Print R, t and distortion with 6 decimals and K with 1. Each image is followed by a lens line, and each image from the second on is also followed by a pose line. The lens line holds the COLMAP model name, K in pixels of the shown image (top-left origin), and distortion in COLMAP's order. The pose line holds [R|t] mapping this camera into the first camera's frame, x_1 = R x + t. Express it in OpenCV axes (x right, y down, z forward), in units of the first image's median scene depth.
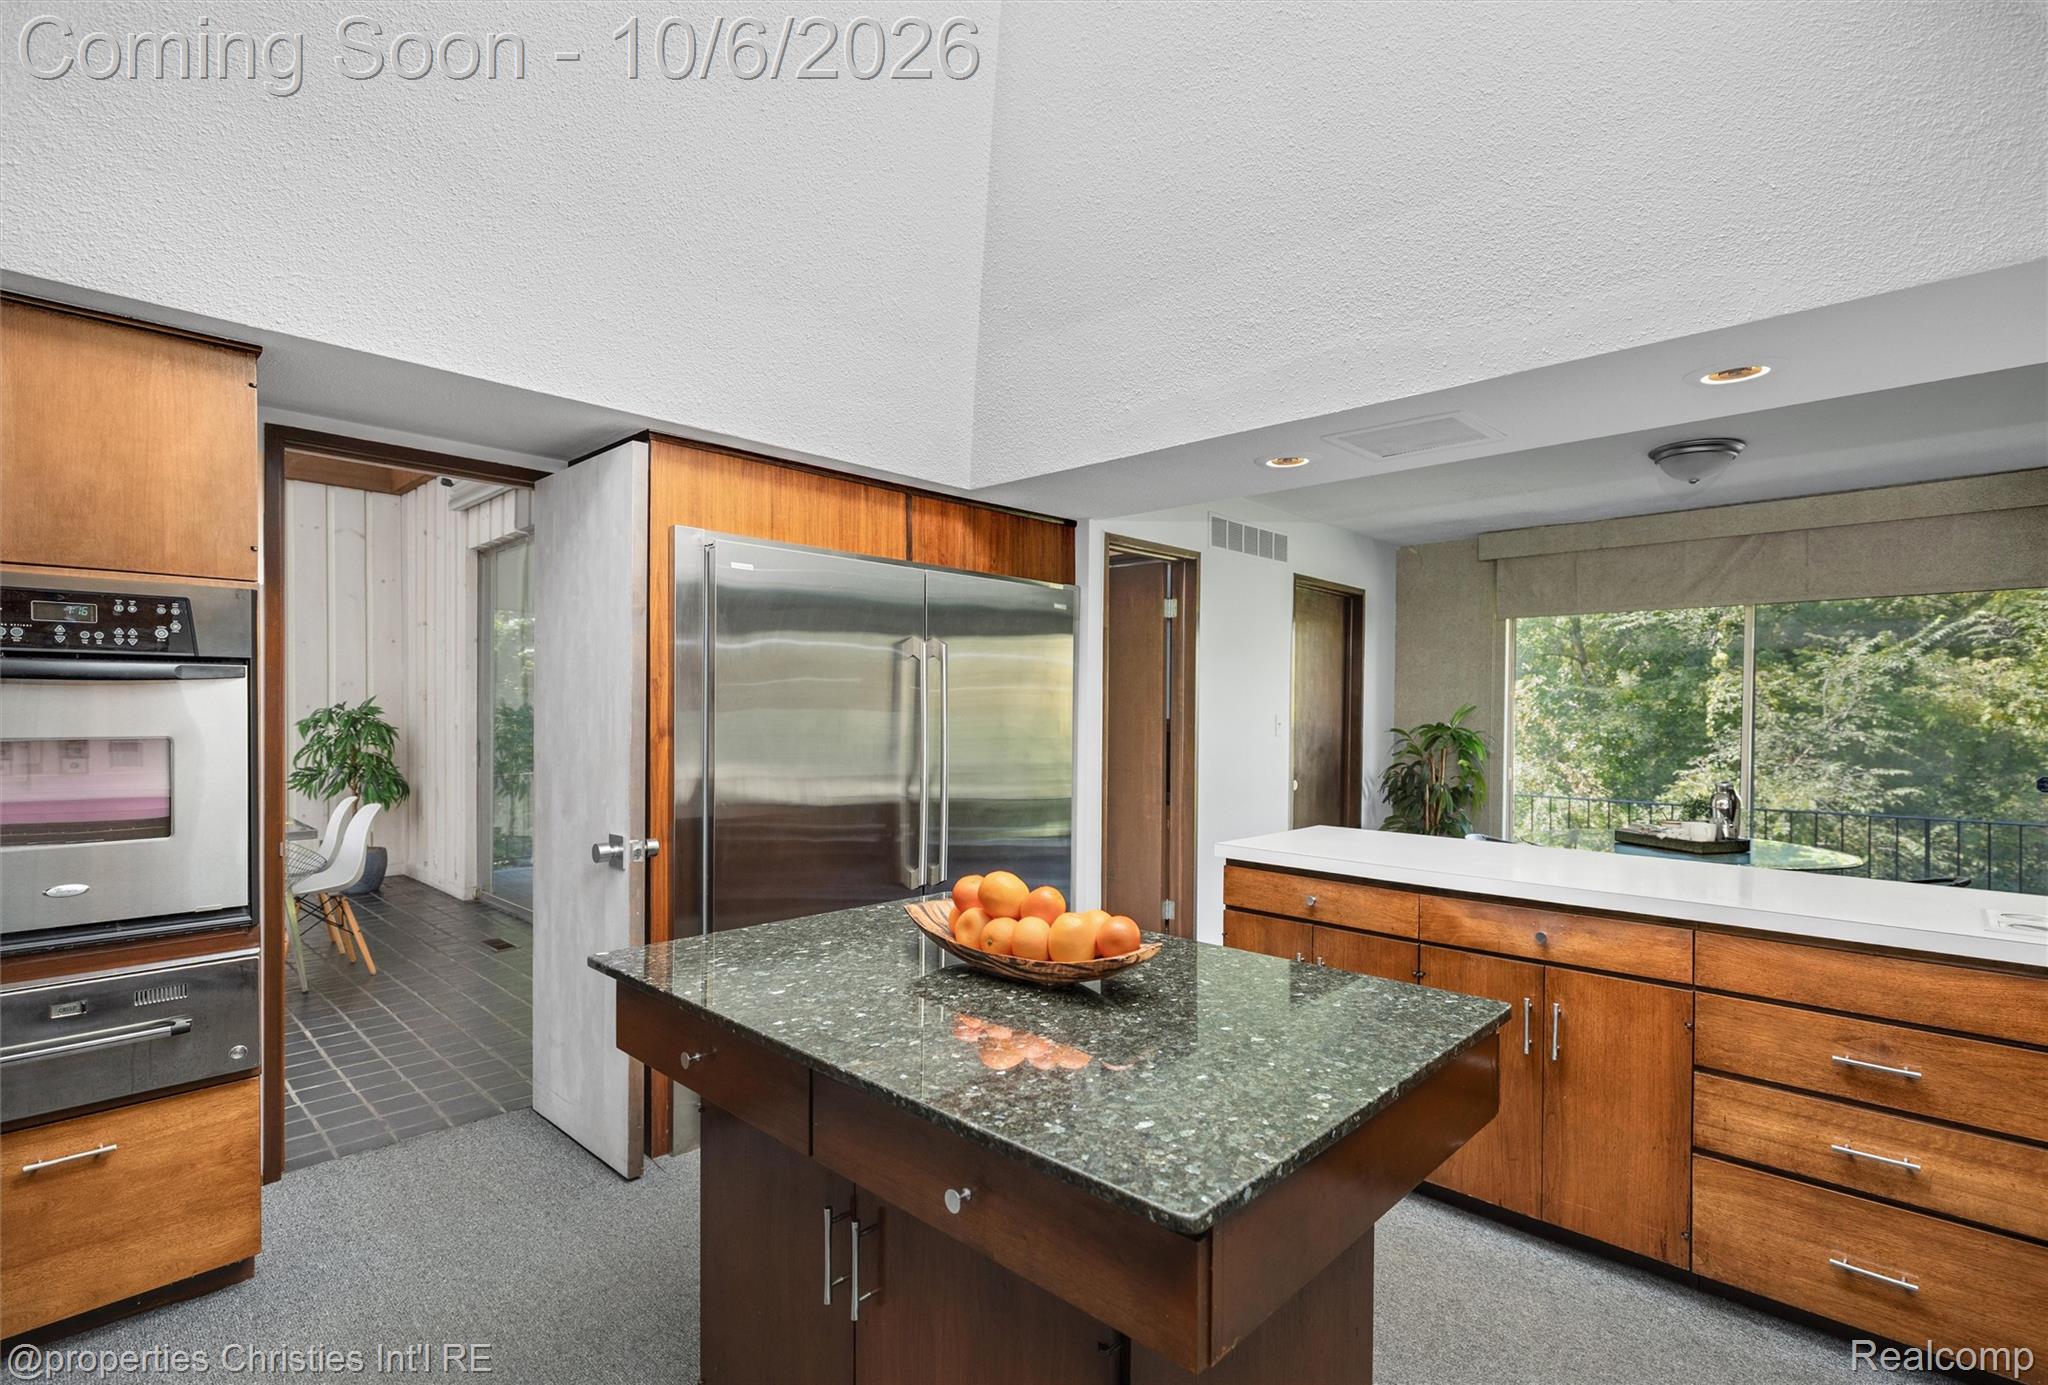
lens RADIAL K [[988.6, 0, 1020.3], [0, 988.6, 717.6], [0, 0, 1]] dist [0.001222, 0.000186]
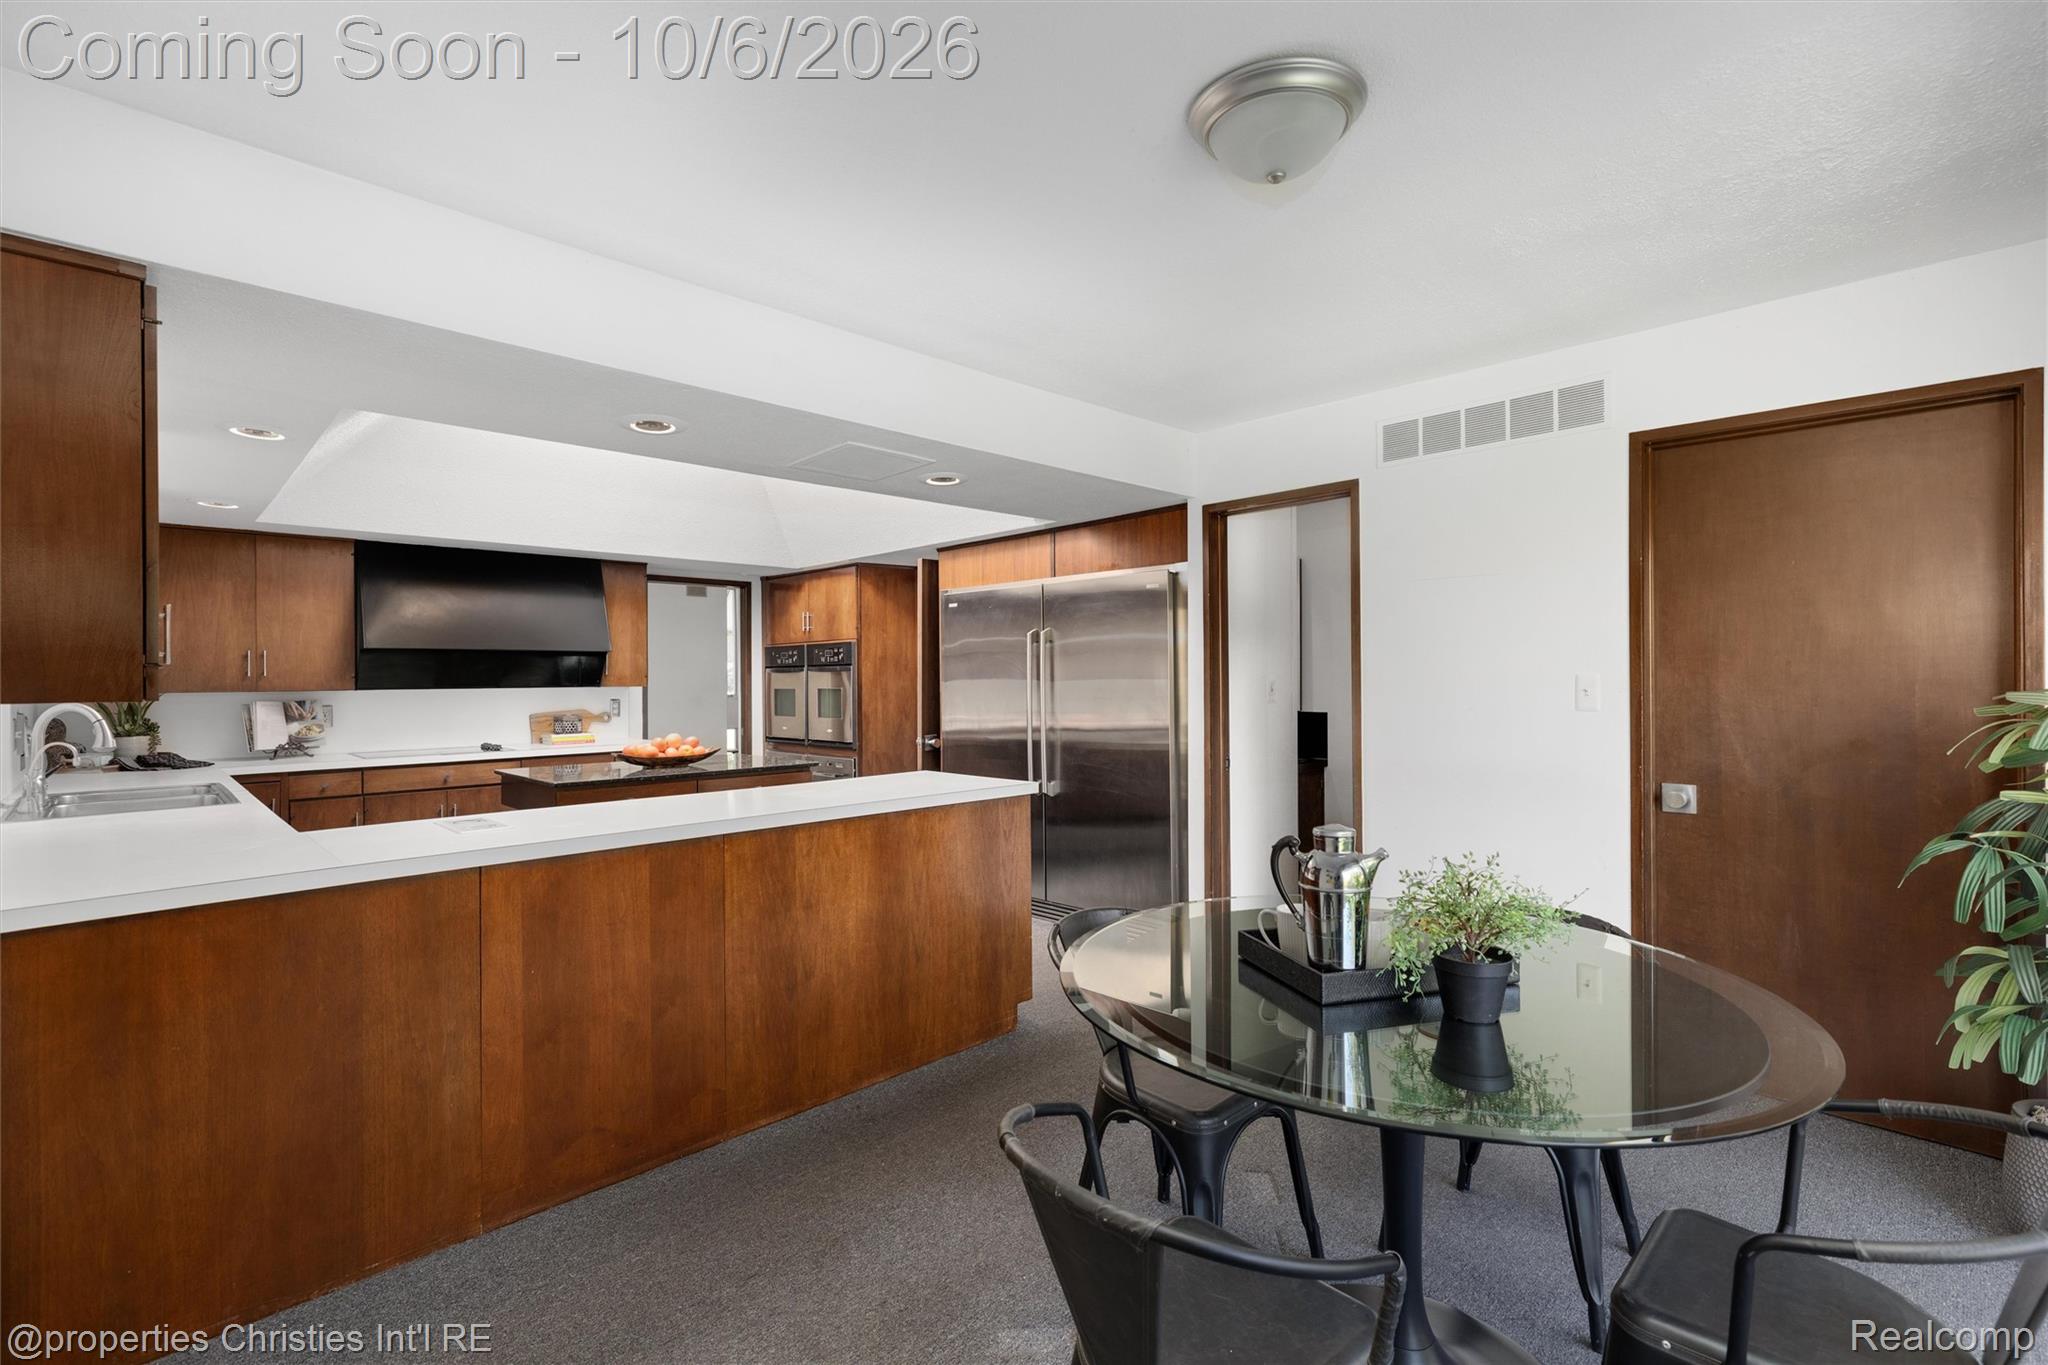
lens RADIAL K [[923.7, 0, 1024.0], [0, 923.7, 682.5], [0, 0, 1]] dist [0.001317, 0.000238]
pose [[-0.040702, -0.012577, -0.999092, 0.874911], [-0.006249, 0.999904, -0.012333, 0.017628], [0.999152, 0.005742, -0.040777, 0.657852]]
